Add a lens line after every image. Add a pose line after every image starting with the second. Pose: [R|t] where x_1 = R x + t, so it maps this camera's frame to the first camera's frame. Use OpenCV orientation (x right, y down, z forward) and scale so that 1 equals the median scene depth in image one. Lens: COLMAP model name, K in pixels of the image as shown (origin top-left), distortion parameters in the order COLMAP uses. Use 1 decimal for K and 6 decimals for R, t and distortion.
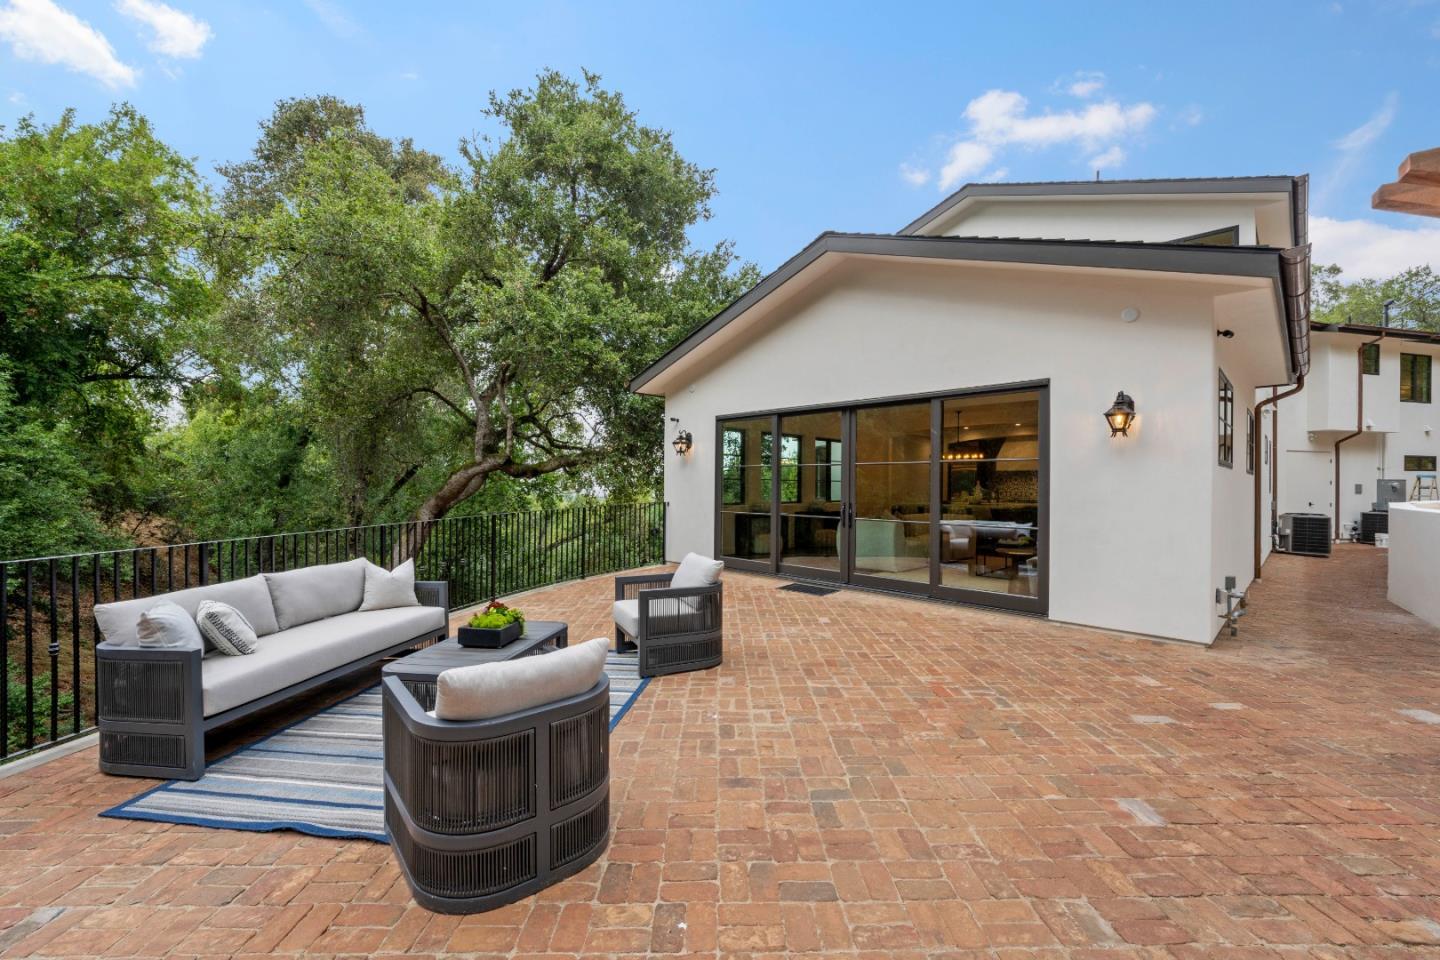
lens RADIAL K [[599.9, 0, 722.6], [0, 599.9, 489.9], [0, 0, 1]] dist [-0.001152, -0.000344]
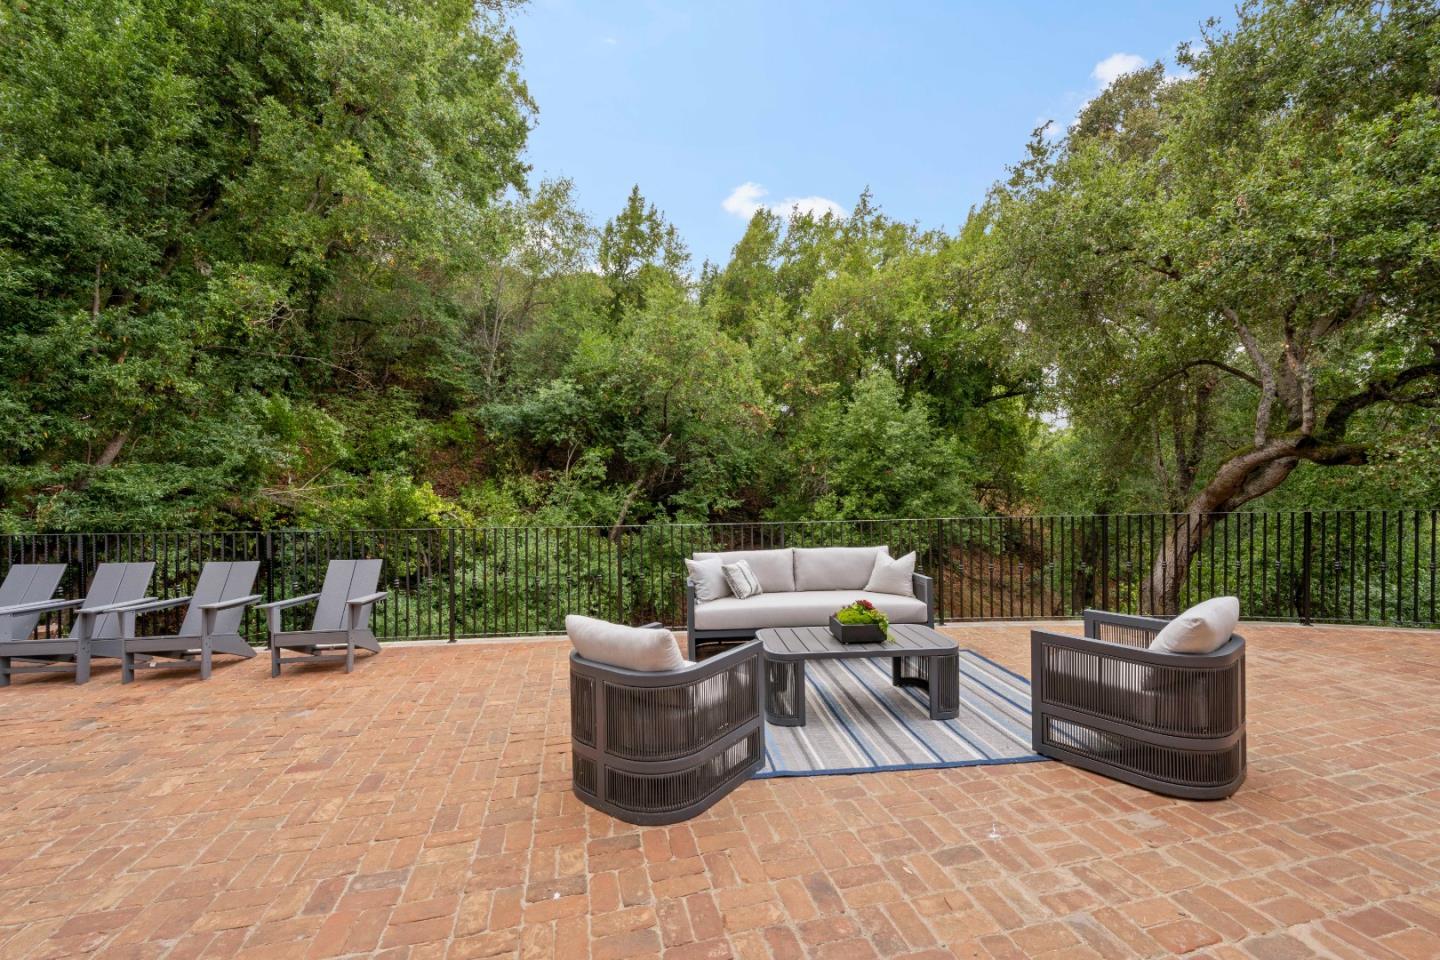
lens RADIAL K [[599.9, 0, 722.6], [0, 599.9, 489.9], [0, 0, 1]] dist [-0.001152, -0.000344]
pose [[0.207315, 0.007231, -0.978247, 0.452226], [0.005816, 0.999946, 0.008624, -0.004868], [0.978257, -0.007477, 0.207262, 0.464649]]
